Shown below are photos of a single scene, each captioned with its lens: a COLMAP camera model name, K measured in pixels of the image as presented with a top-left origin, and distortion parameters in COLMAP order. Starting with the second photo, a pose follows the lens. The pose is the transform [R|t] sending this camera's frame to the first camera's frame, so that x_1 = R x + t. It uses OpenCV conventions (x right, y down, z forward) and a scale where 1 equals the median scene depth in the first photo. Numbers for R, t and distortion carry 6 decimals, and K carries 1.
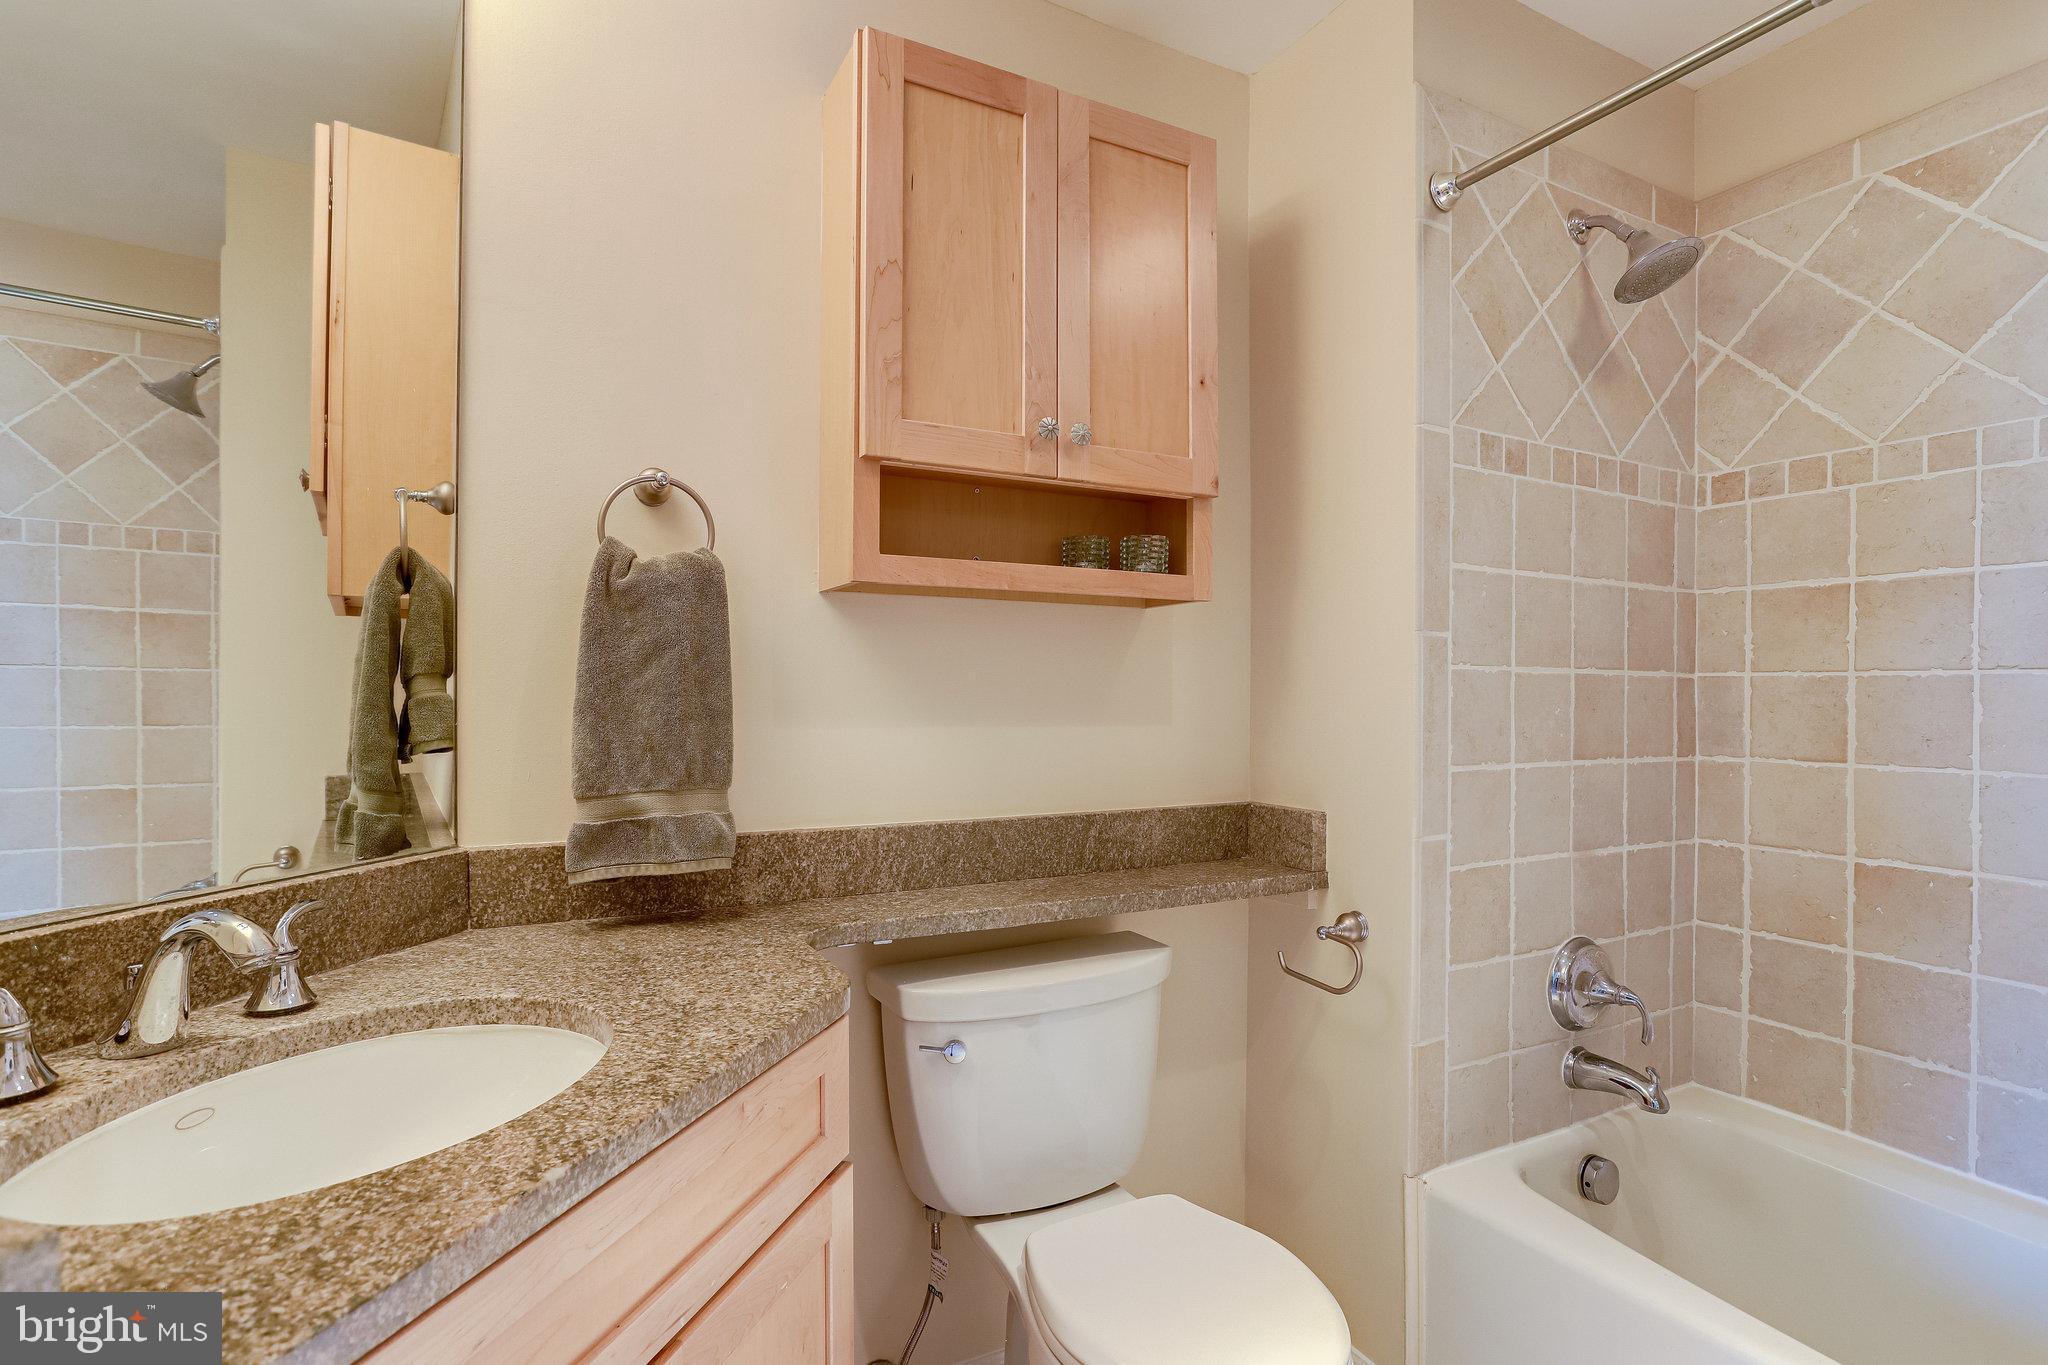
lens RADIAL K [[1000.0, 0, 1014.9], [0, 1000.0, 687.0], [0, 0, 1]] dist [-0.055240, 0.027633]
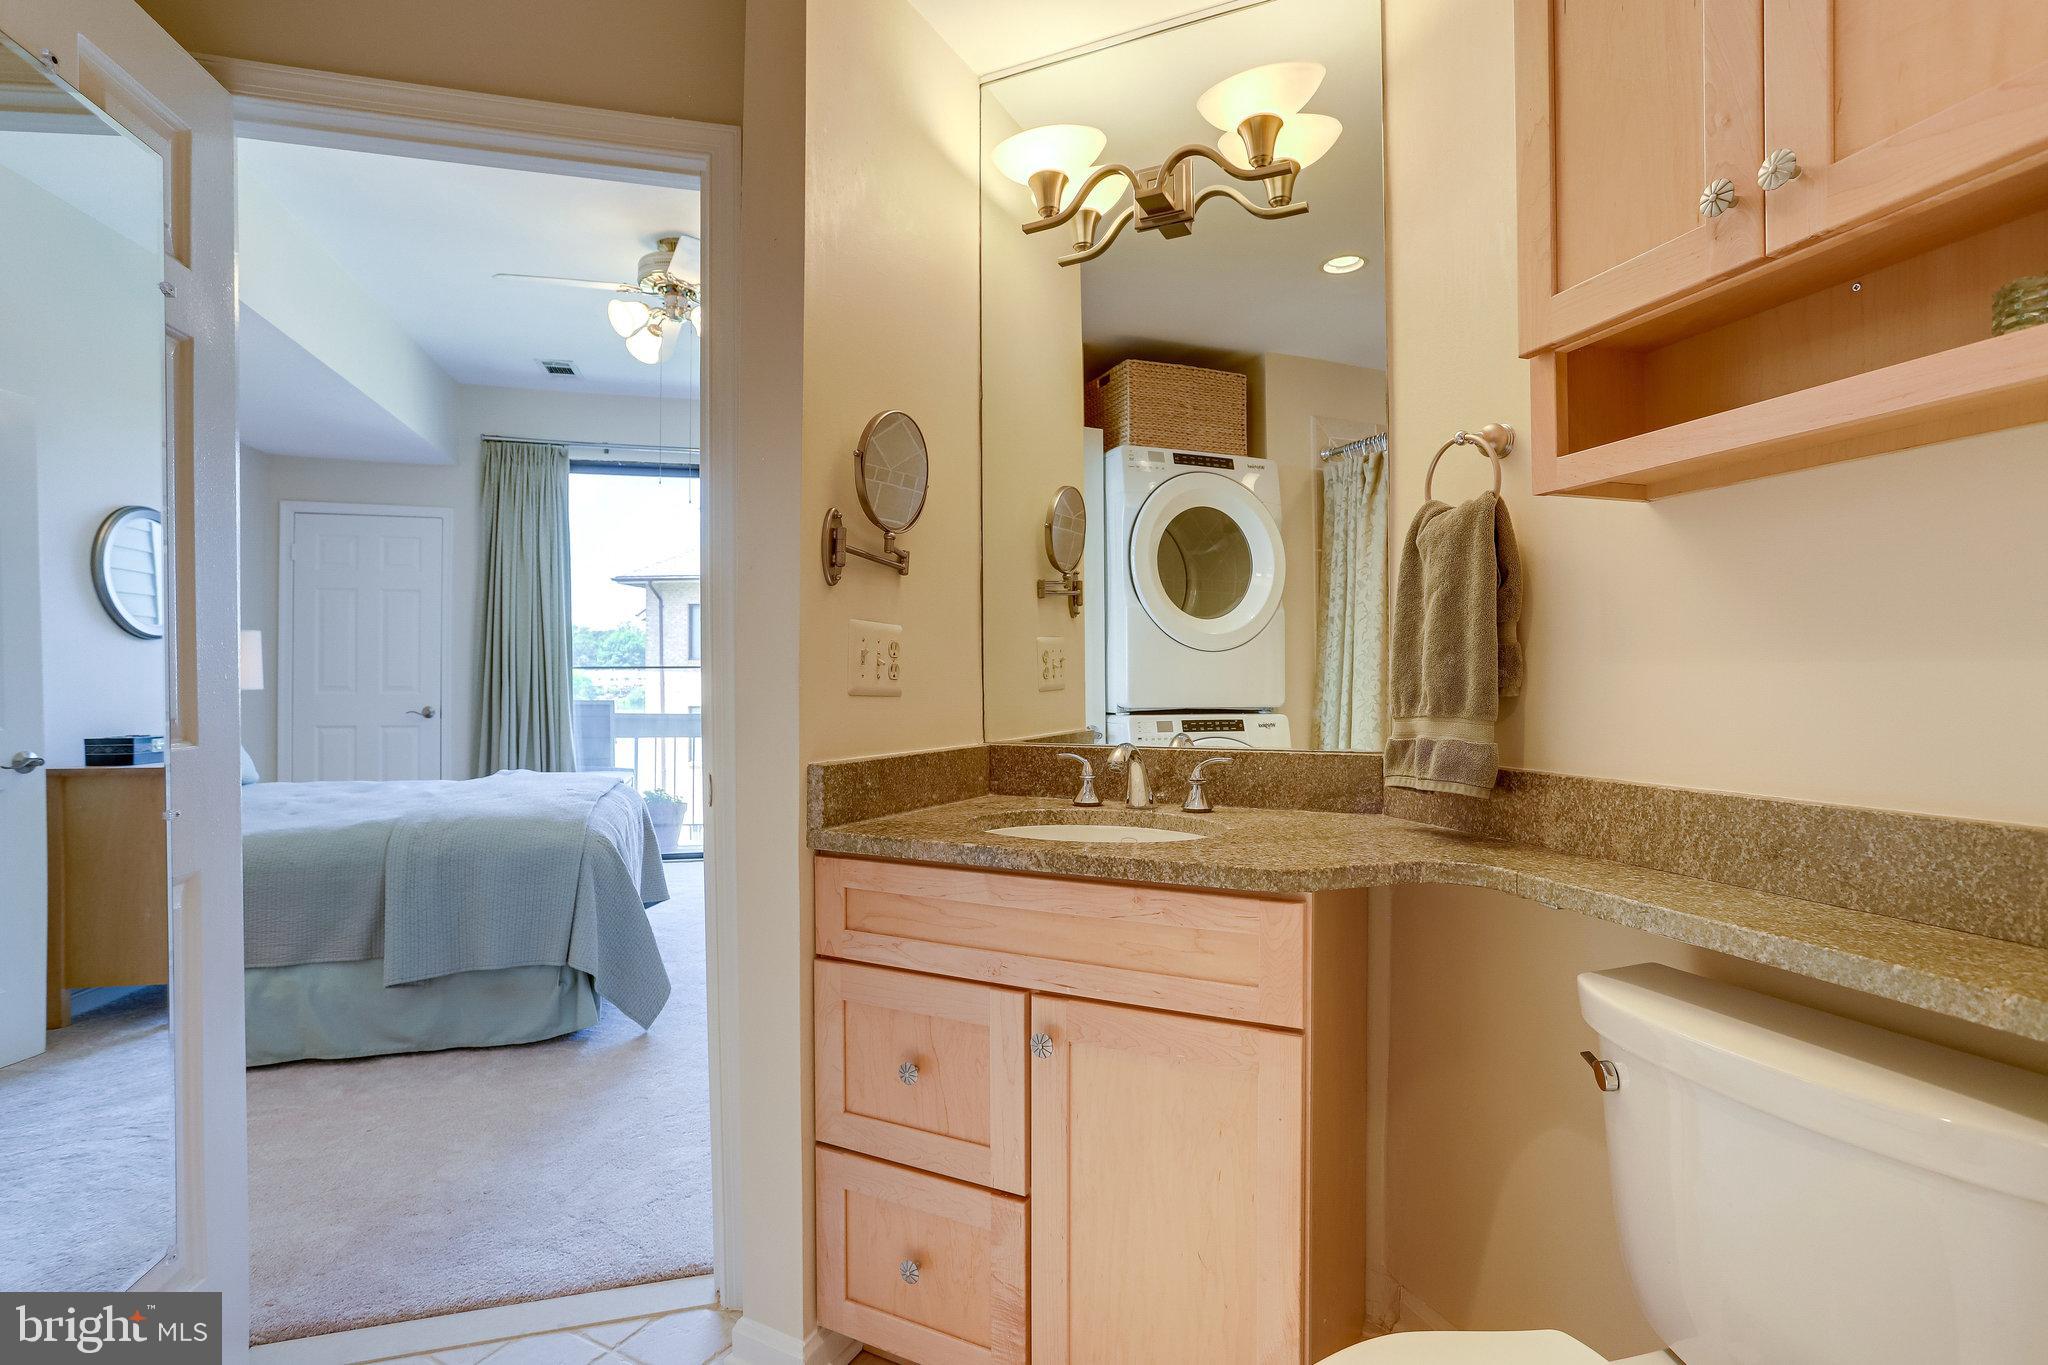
lens RADIAL K [[1000.0, 0, 1014.9], [0, 1000.0, 687.0], [0, 0, 1]] dist [-0.055240, 0.027633]
pose [[-0.215709, -0.003915, -0.976450, 0.740932], [-0.000179, 0.999992, -0.003969, 0.064673], [0.976458, -0.000682, -0.215708, 0.672676]]
